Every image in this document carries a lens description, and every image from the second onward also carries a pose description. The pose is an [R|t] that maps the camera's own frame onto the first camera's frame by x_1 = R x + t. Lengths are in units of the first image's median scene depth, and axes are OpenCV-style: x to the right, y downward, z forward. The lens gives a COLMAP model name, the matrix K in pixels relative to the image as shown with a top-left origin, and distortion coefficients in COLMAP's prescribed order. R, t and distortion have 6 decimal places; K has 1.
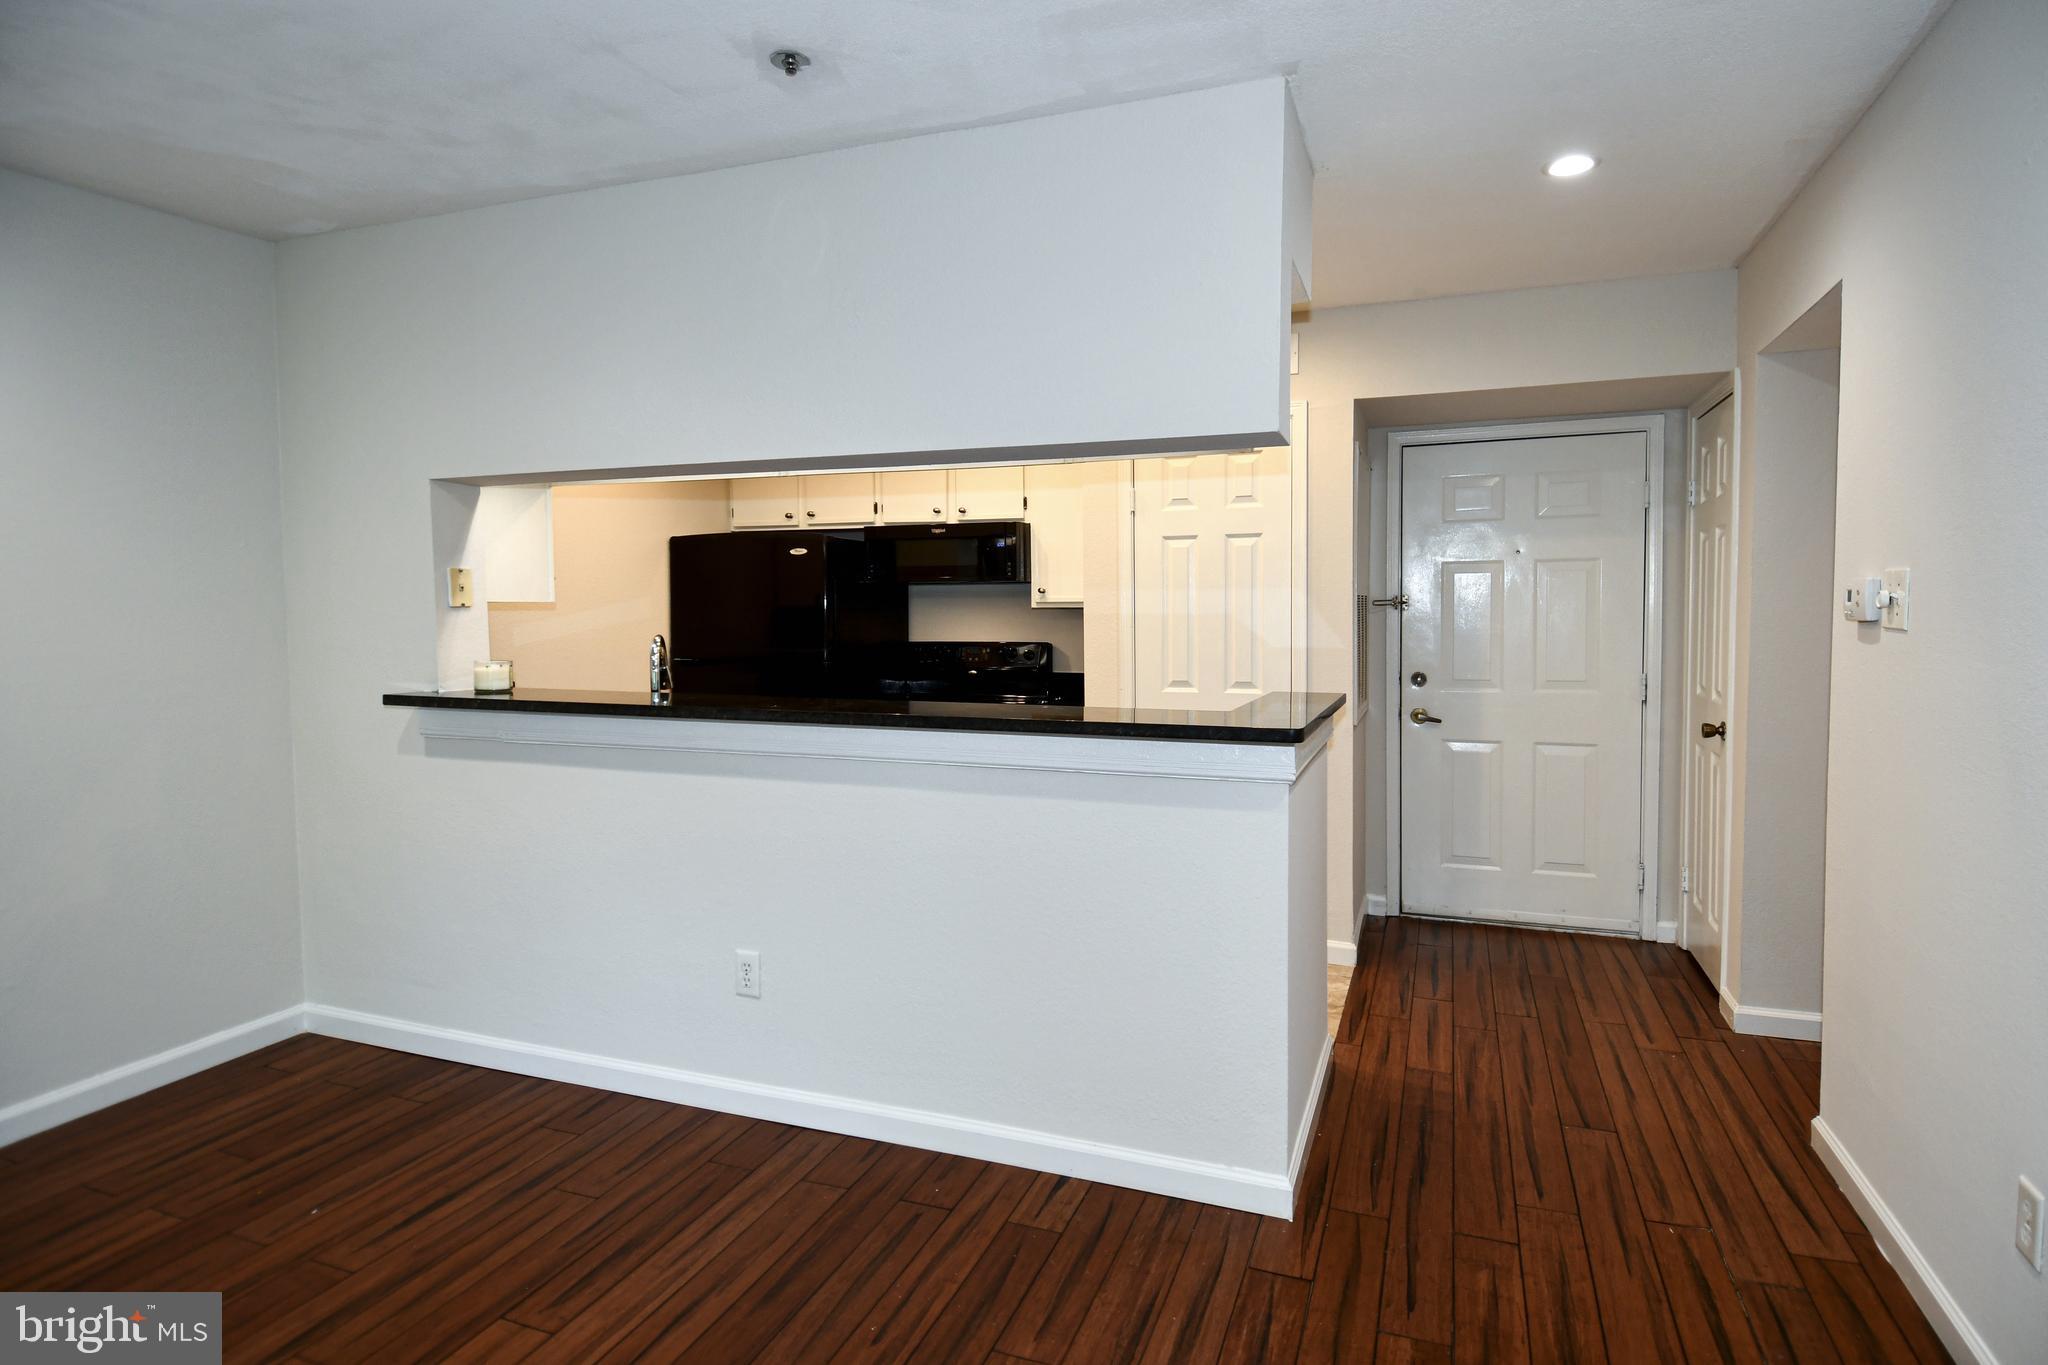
lens RADIAL K [[1099.6, 0, 1067.2], [0, 1099.6, 672.1], [0, 0, 1]] dist [0.055329, -0.053843]
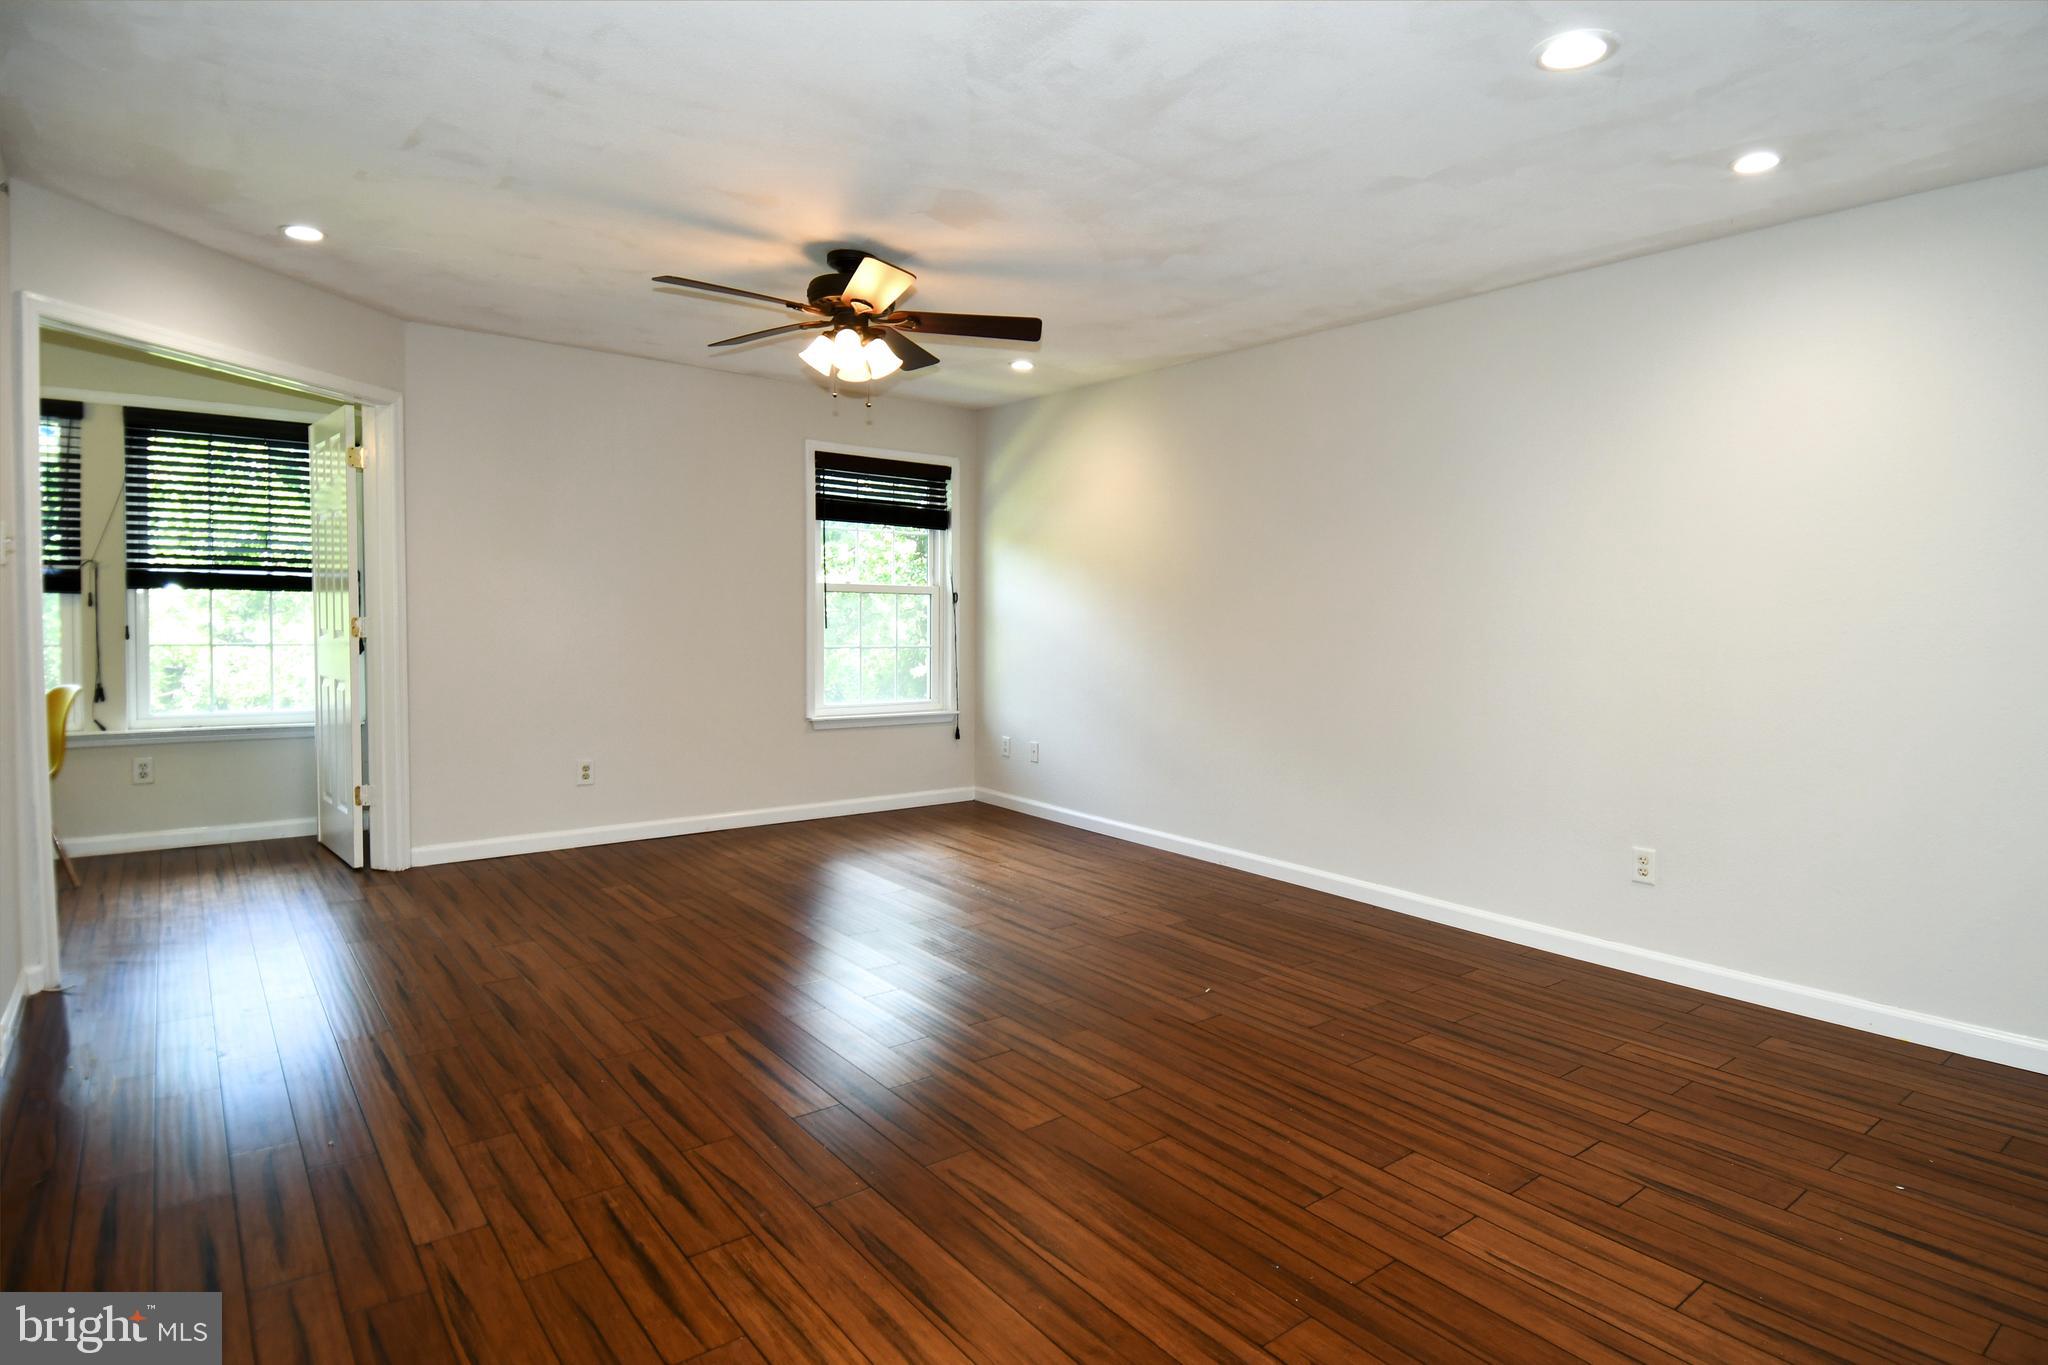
lens RADIAL K [[1099.6, 0, 1067.2], [0, 1099.6, 672.1], [0, 0, 1]] dist [0.055329, -0.053843]
pose [[-0.526356, 0.046576, -0.848988, 0.357980], [-0.065646, 0.993292, 0.095192, -0.001967], [0.847727, 0.105837, -0.519767, 0.601466]]
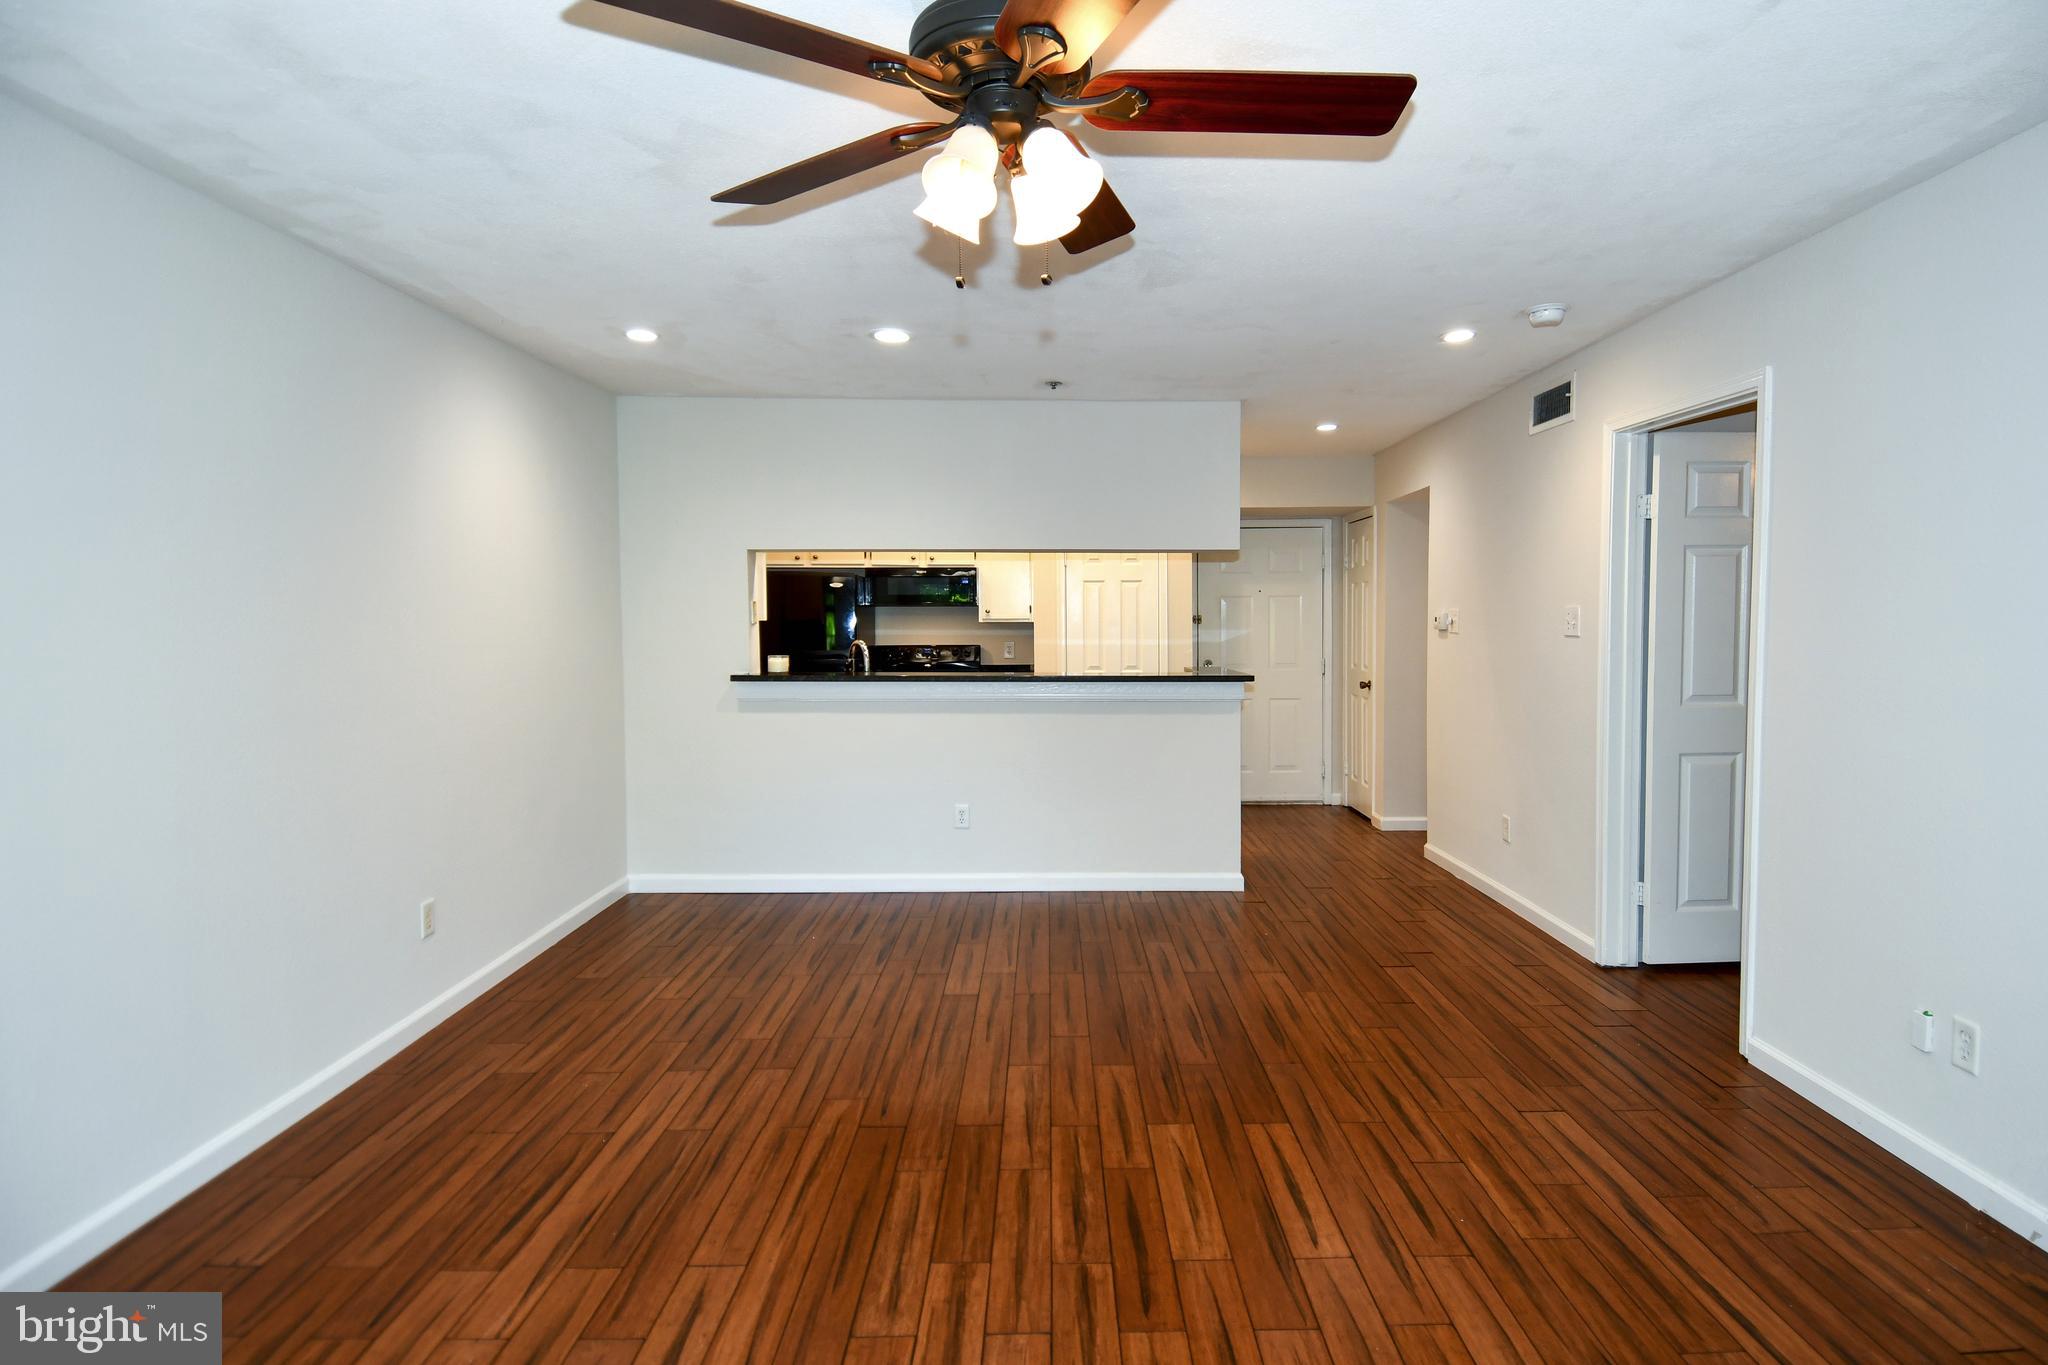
lens RADIAL K [[1161.6, 0, 1059.2], [0, 1161.6, 682.1], [0, 0, 1]] dist [0.061475, -0.078426]
pose [[0.932112, -0.019334, 0.361655, -0.724559], [0.020664, 0.999786, 0.000190, 0.037815], [-0.361581, 0.007296, 0.932312, -0.788589]]
